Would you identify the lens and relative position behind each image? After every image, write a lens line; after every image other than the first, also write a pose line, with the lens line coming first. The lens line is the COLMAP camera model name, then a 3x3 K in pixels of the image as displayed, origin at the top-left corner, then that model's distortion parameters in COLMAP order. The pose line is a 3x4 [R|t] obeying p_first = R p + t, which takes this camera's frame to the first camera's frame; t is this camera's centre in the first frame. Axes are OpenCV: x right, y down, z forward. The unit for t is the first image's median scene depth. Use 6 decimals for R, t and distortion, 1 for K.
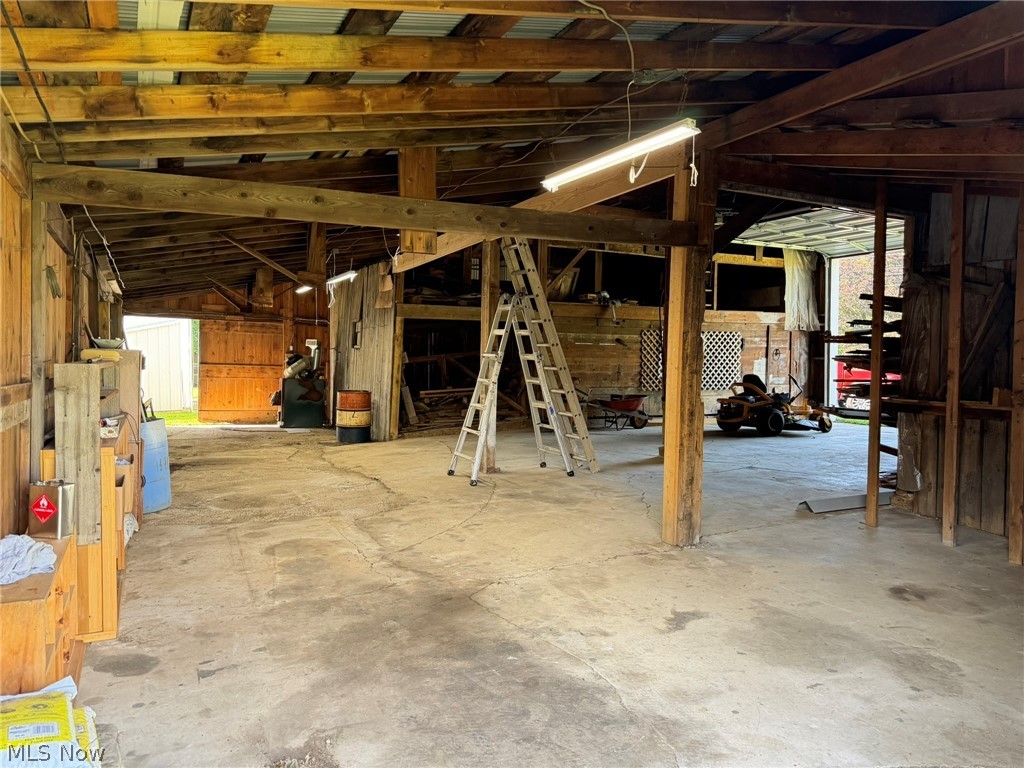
lens RADIAL K [[721.4, 0, 500.2], [0, 721.4, 385.0], [0, 0, 1]] dist [0.093569, -0.128611]
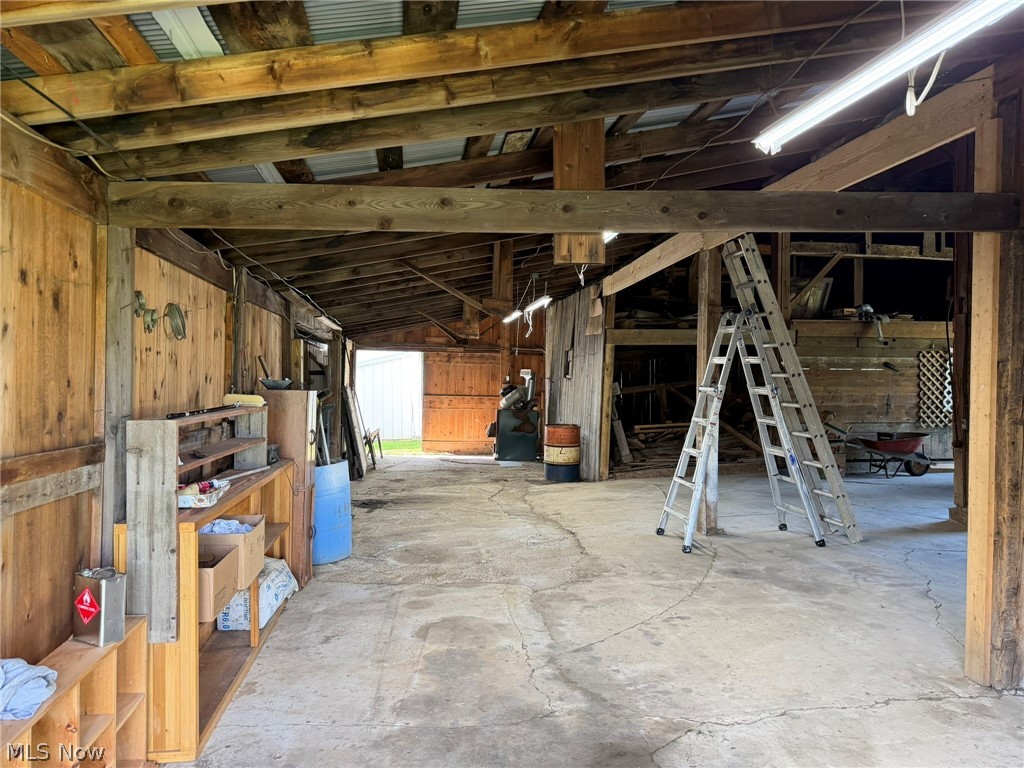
lens RADIAL K [[721.4, 0, 500.2], [0, 721.4, 385.0], [0, 0, 1]] dist [0.093569, -0.128611]
pose [[0.948267, -0.008918, -0.317348, 0.031323], [-0.001822, 0.999436, -0.033530, -0.024247], [0.317468, 0.032374, 0.947716, 0.201310]]
